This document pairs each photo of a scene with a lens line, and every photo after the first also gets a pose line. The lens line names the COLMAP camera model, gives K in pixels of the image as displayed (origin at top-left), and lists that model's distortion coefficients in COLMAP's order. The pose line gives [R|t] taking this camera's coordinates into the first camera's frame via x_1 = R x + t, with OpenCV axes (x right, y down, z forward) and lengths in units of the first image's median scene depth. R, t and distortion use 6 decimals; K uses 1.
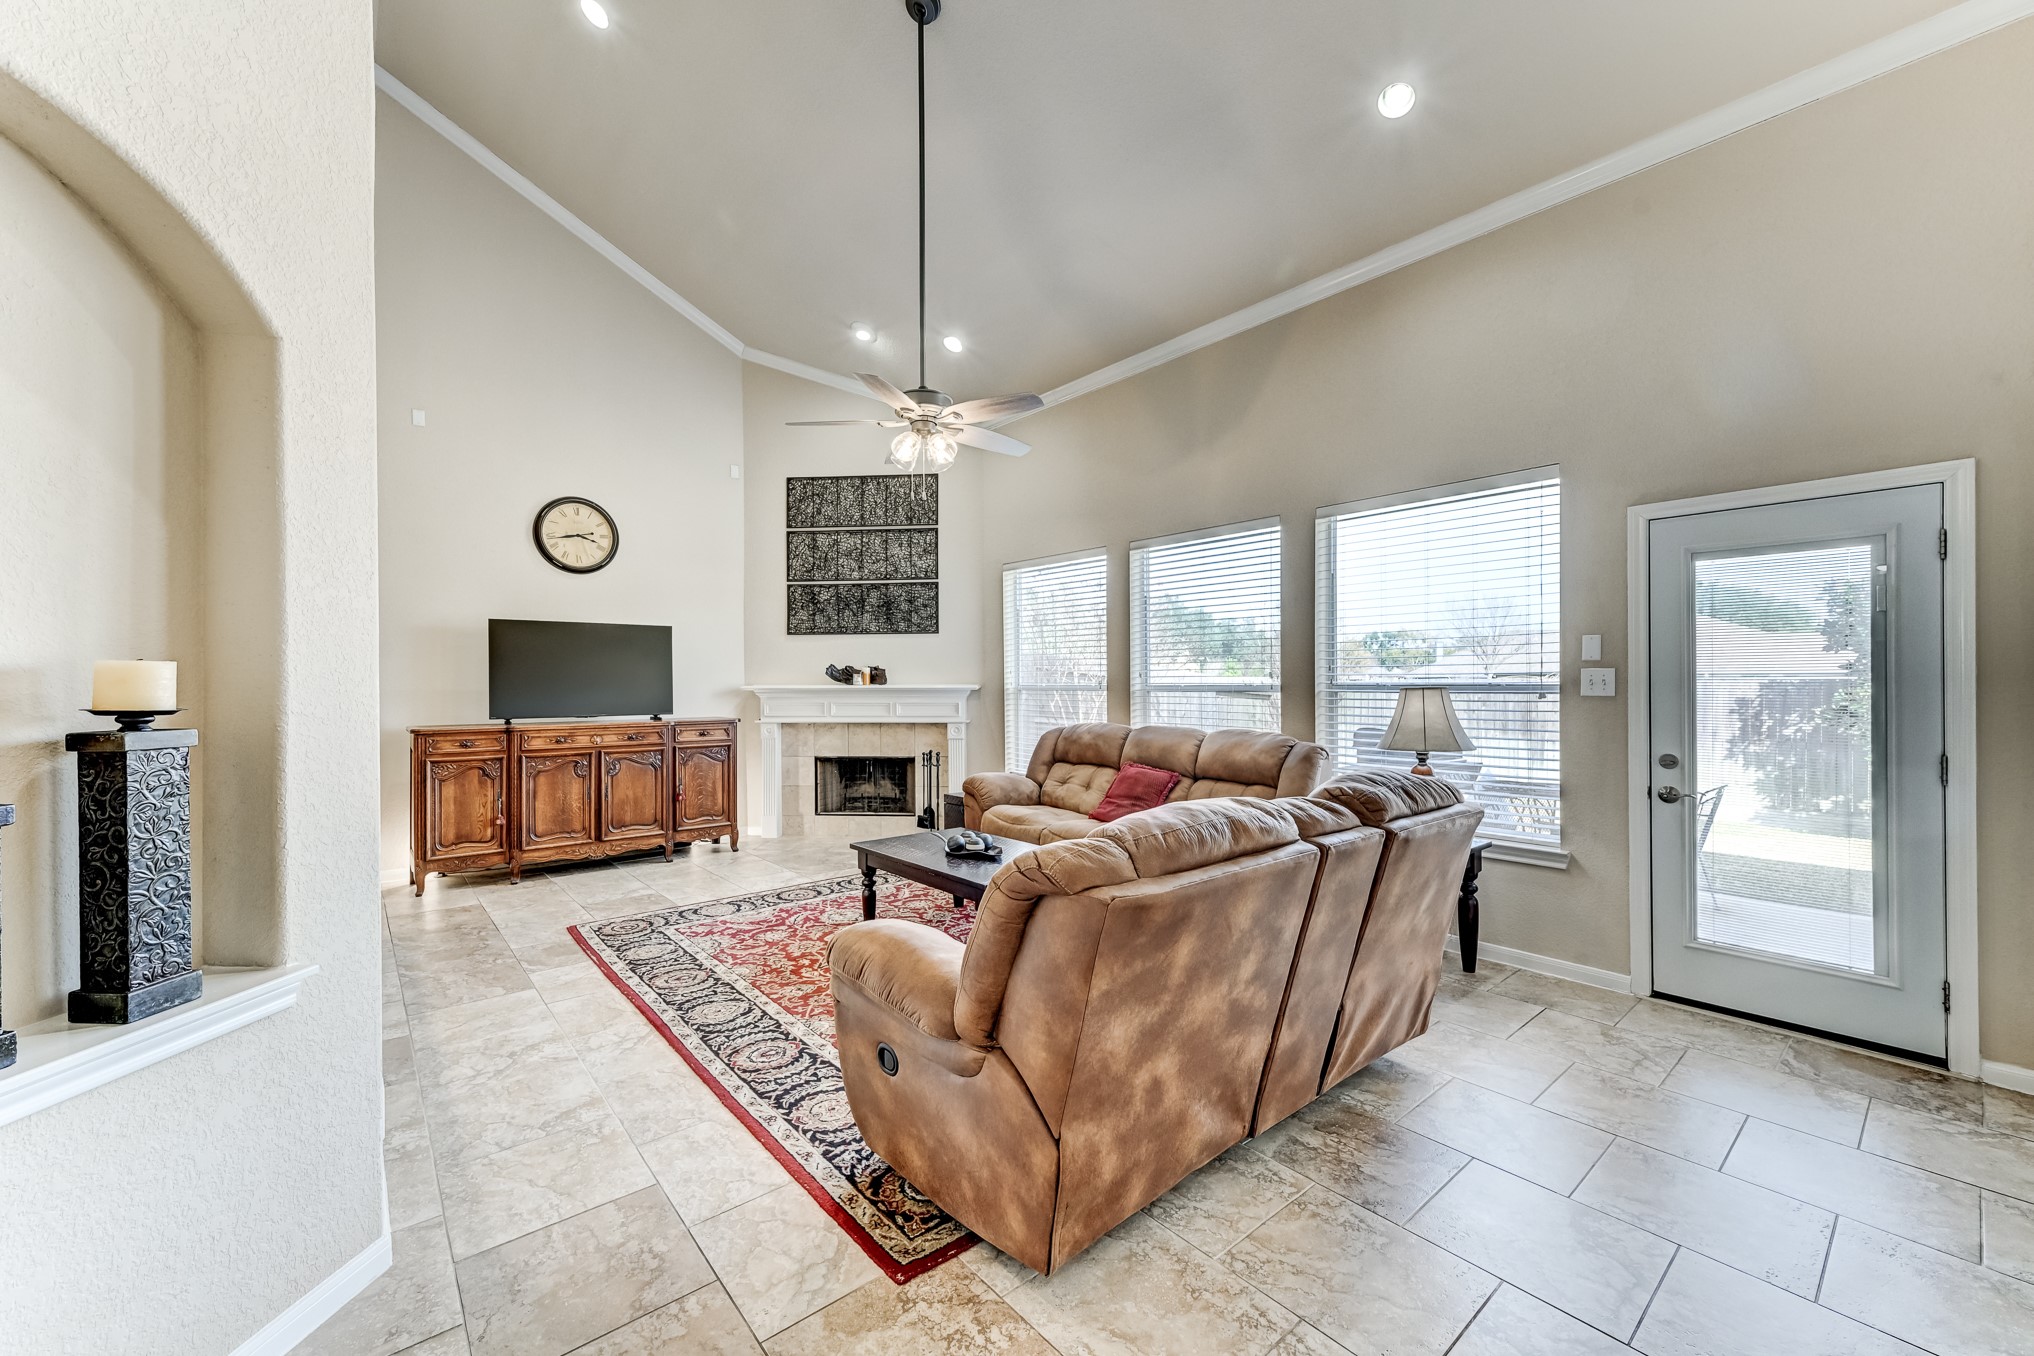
lens RADIAL K [[797.0, 0, 1014.2], [0, 797.0, 683.6], [0, 0, 1]] dist [0.002779, 0.000198]
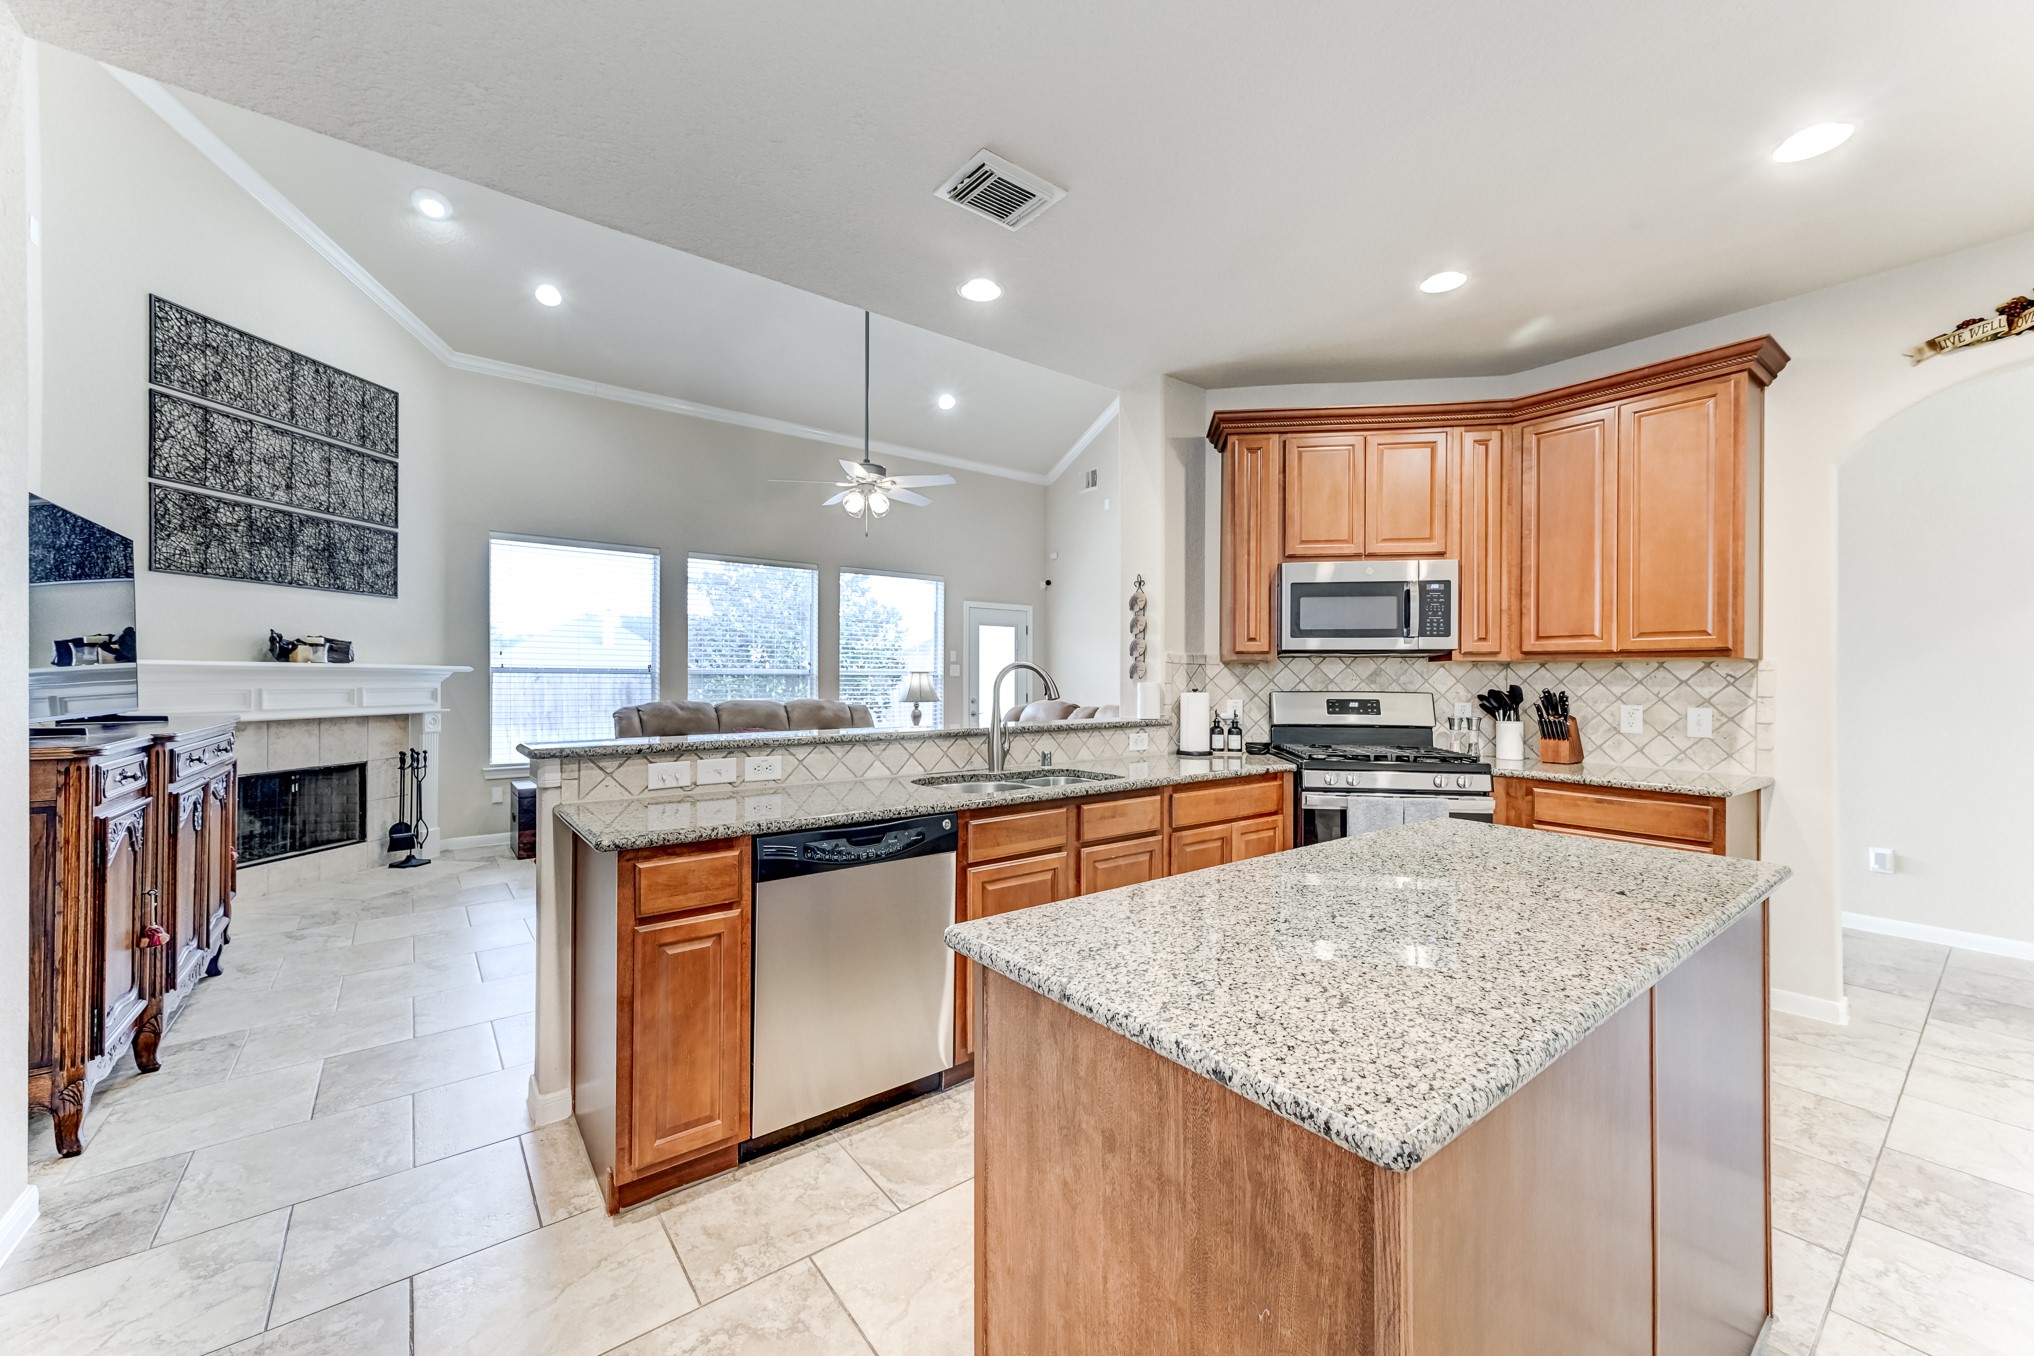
lens RADIAL K [[784.2, 0, 1014.0], [0, 784.2, 679.5], [0, 0, 1]] dist [0.008874, 0.000192]
pose [[0.040716, 0.003664, 0.999164, -0.914197], [-0.002165, 0.999991, -0.003579, 0.018490], [-0.999168, -0.002018, 0.040723, 0.404241]]
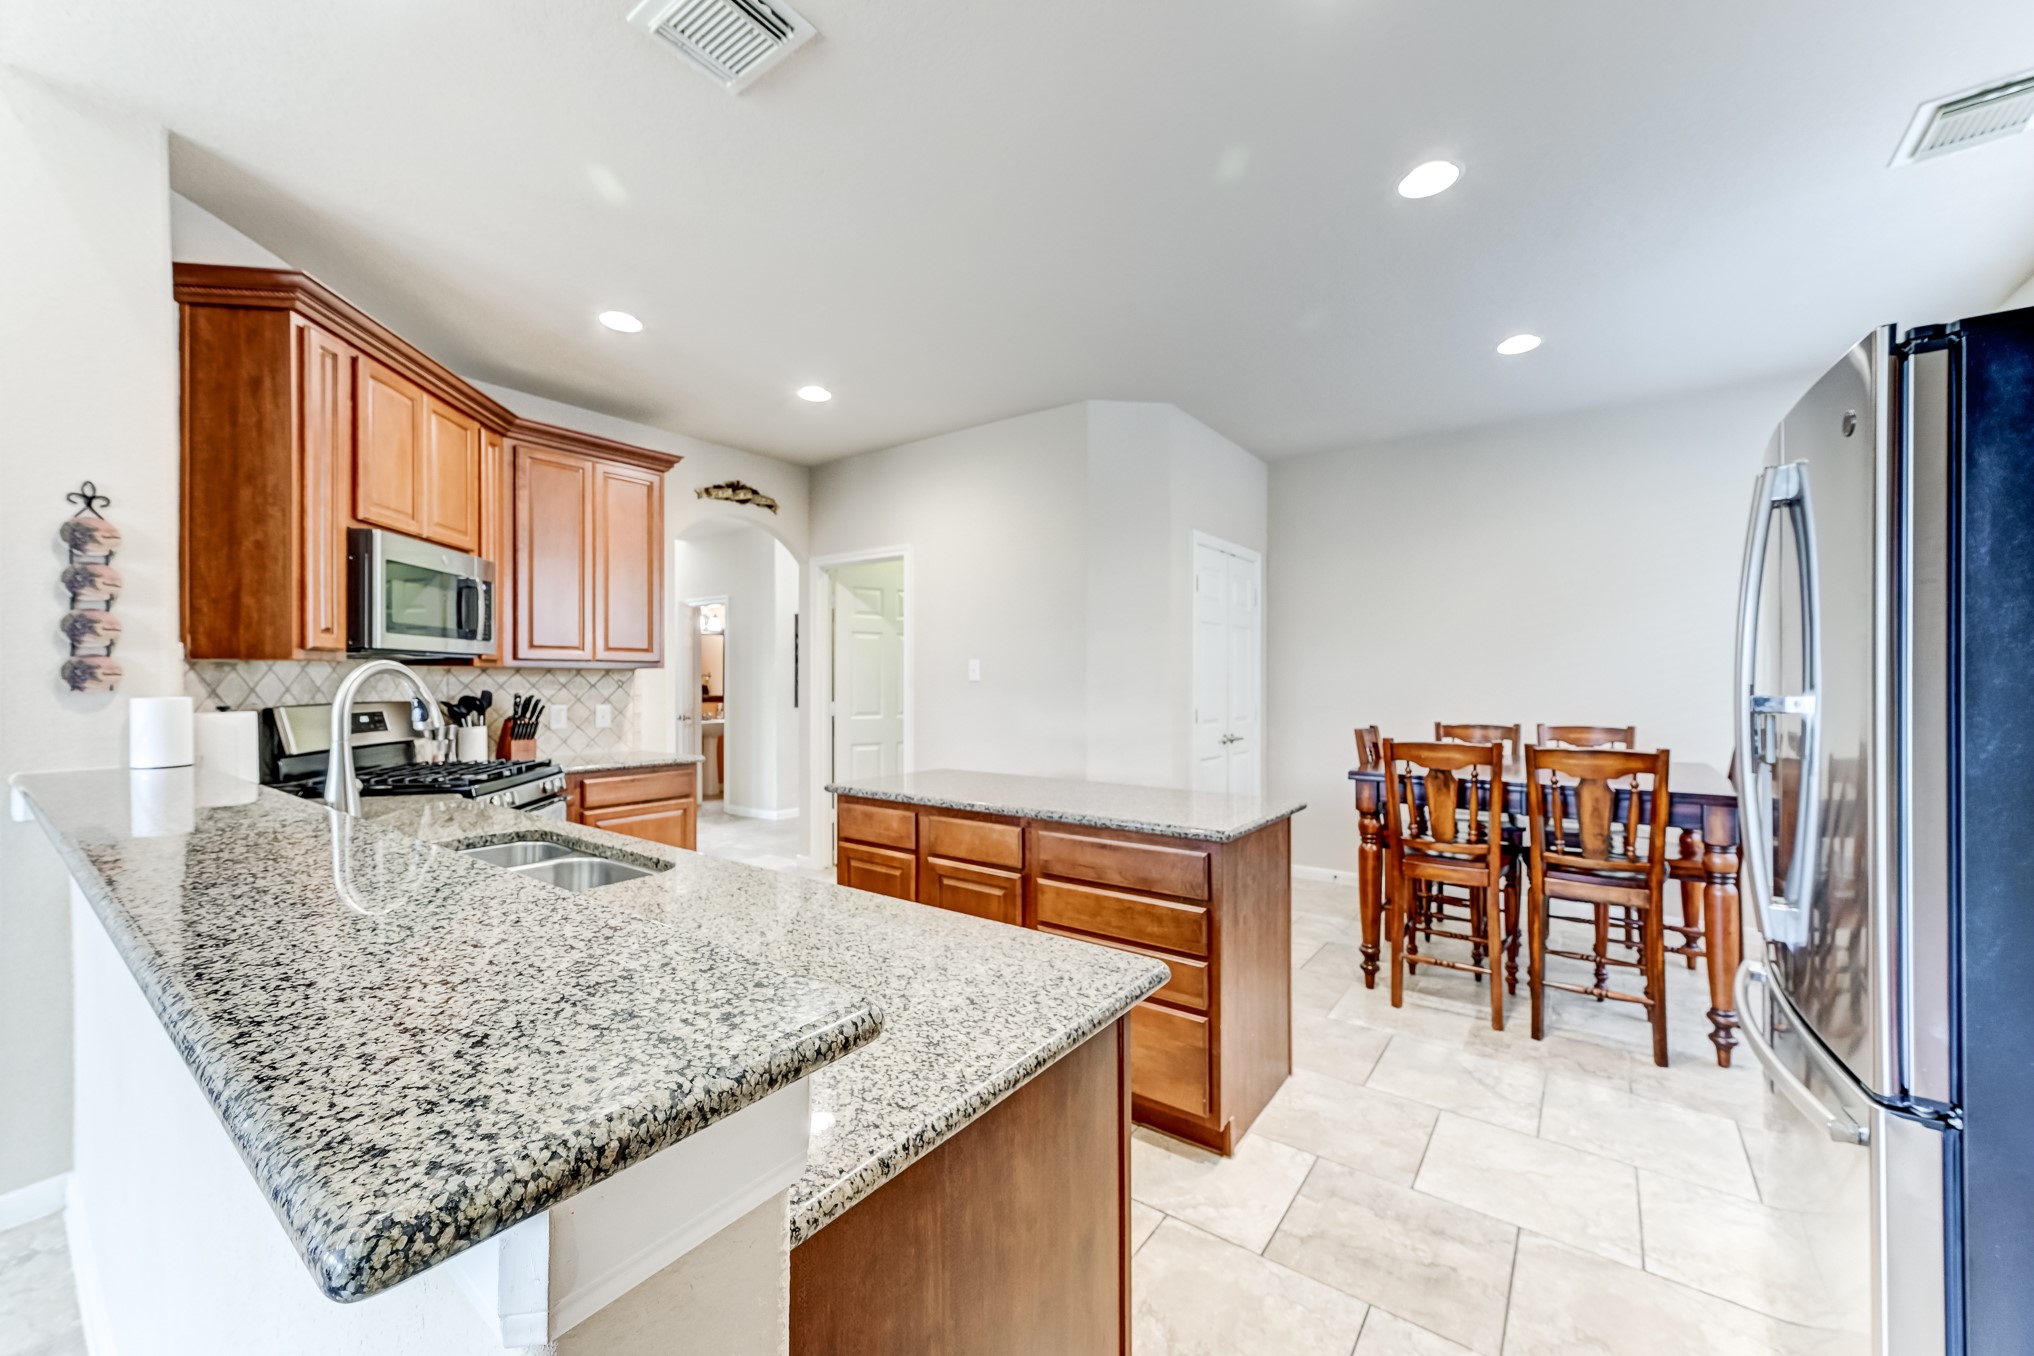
lens RADIAL K [[784.2, 0, 1014.0], [0, 784.2, 679.5], [0, 0, 1]] dist [0.008874, 0.000192]
pose [[-0.973163, 0.006863, -0.230013, -0.576095], [0.006190, 0.999974, 0.003646, 0.012008], [0.230032, 0.002125, -0.973181, 0.715699]]
